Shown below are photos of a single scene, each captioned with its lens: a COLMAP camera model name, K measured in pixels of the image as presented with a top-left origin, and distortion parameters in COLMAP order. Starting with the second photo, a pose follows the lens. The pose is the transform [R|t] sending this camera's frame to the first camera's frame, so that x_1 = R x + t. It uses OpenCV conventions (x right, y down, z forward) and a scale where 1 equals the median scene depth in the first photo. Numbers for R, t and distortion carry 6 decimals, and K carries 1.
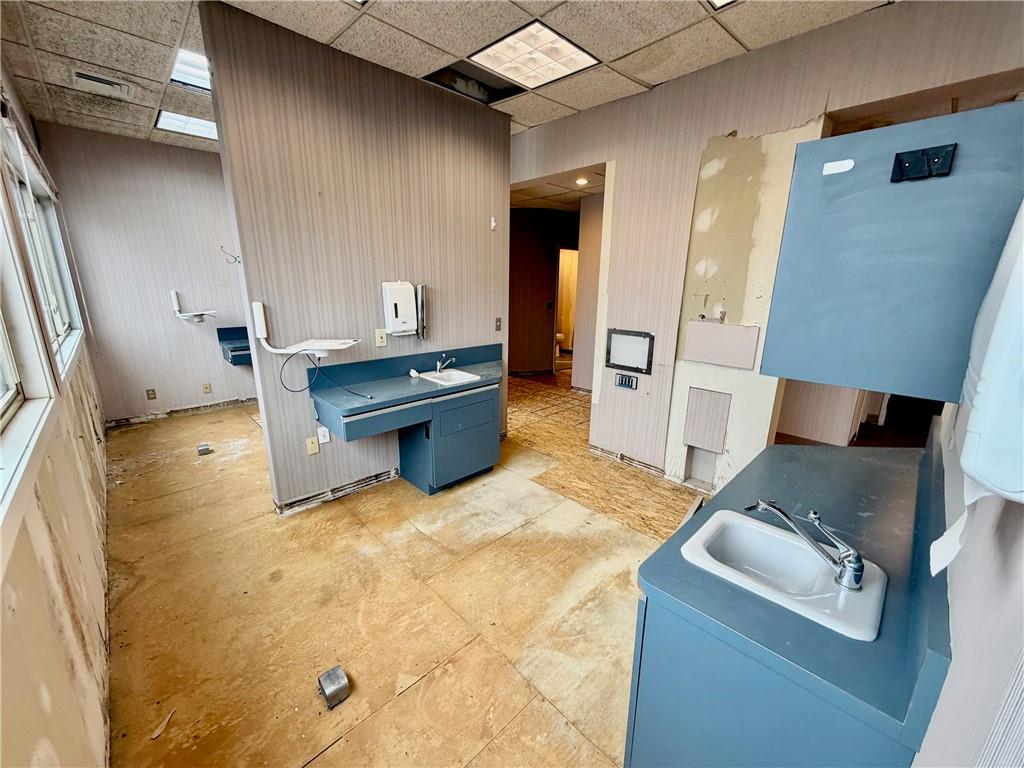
lens RADIAL K [[407.0, 0, 510.2], [0, 407.0, 385.4], [0, 0, 1]] dist [0.000405, 0.000133]
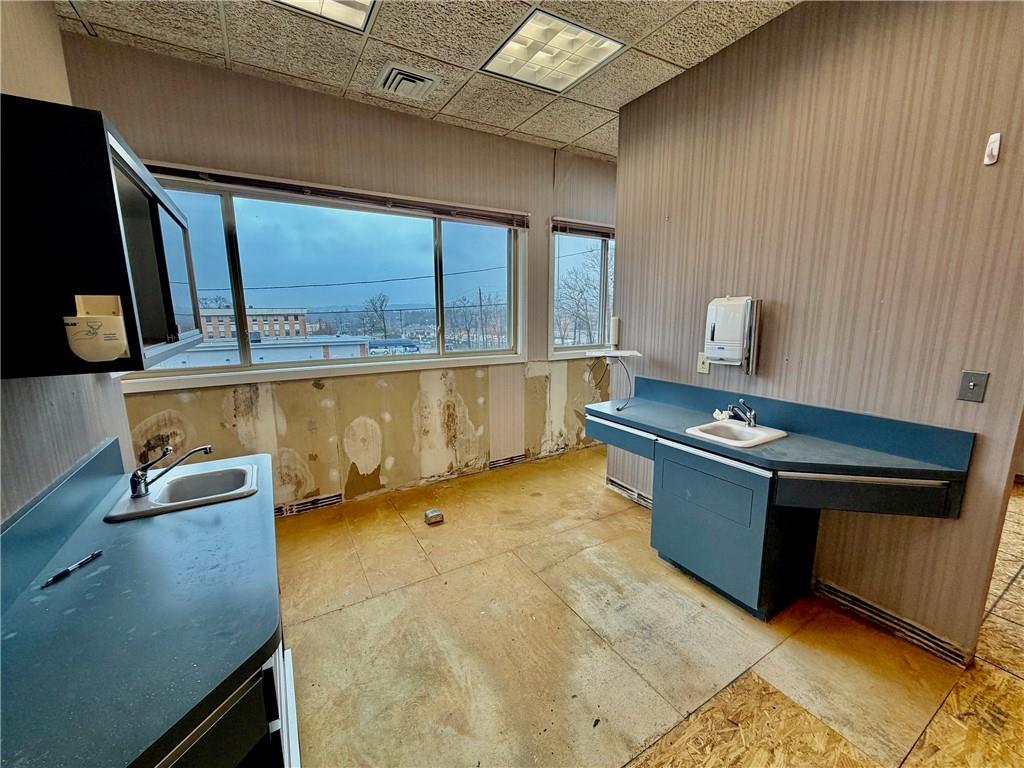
lens RADIAL K [[407.0, 0, 510.2], [0, 407.0, 385.4], [0, 0, 1]] dist [0.000405, 0.000133]
pose [[-0.235049, 0.163821, -0.958078, 0.612633], [-0.235304, 0.946784, 0.219618, -0.165878], [0.943071, 0.277061, -0.183993, 0.795062]]
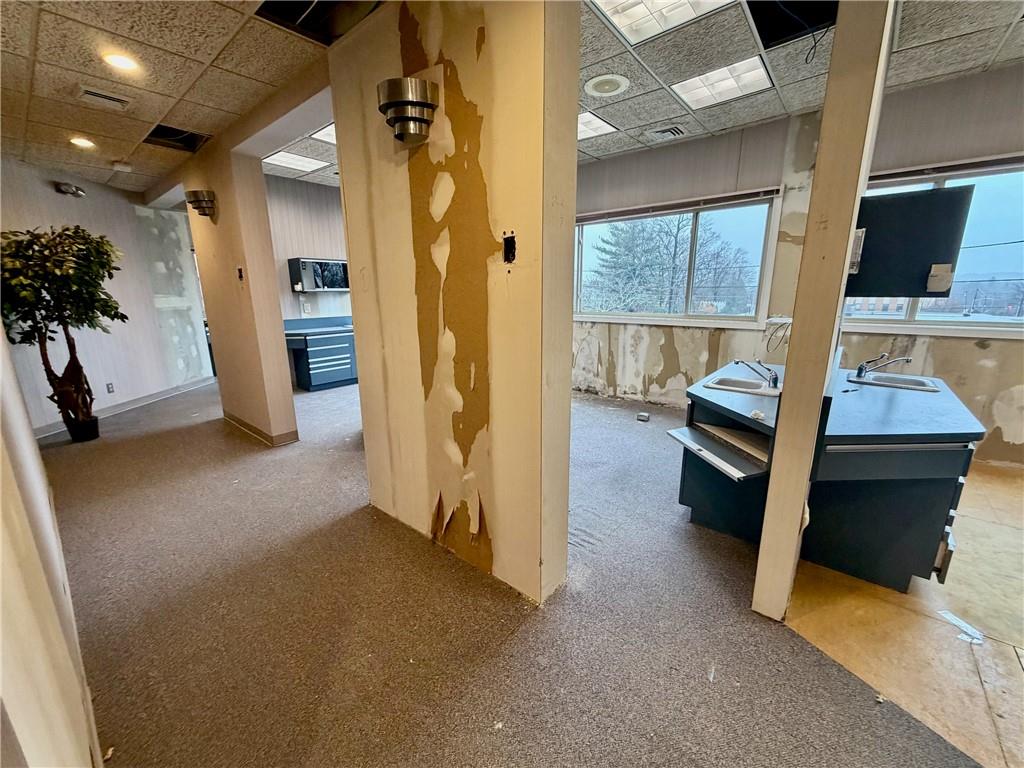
lens RADIAL K [[407.0, 0, 510.2], [0, 407.0, 385.4], [0, 0, 1]] dist [0.000405, 0.000133]
pose [[-0.994543, 0.023340, -0.101682, 1.116179], [-0.026405, 0.886602, 0.461780, -0.205110], [0.100929, 0.461945, -0.881147, 1.038149]]
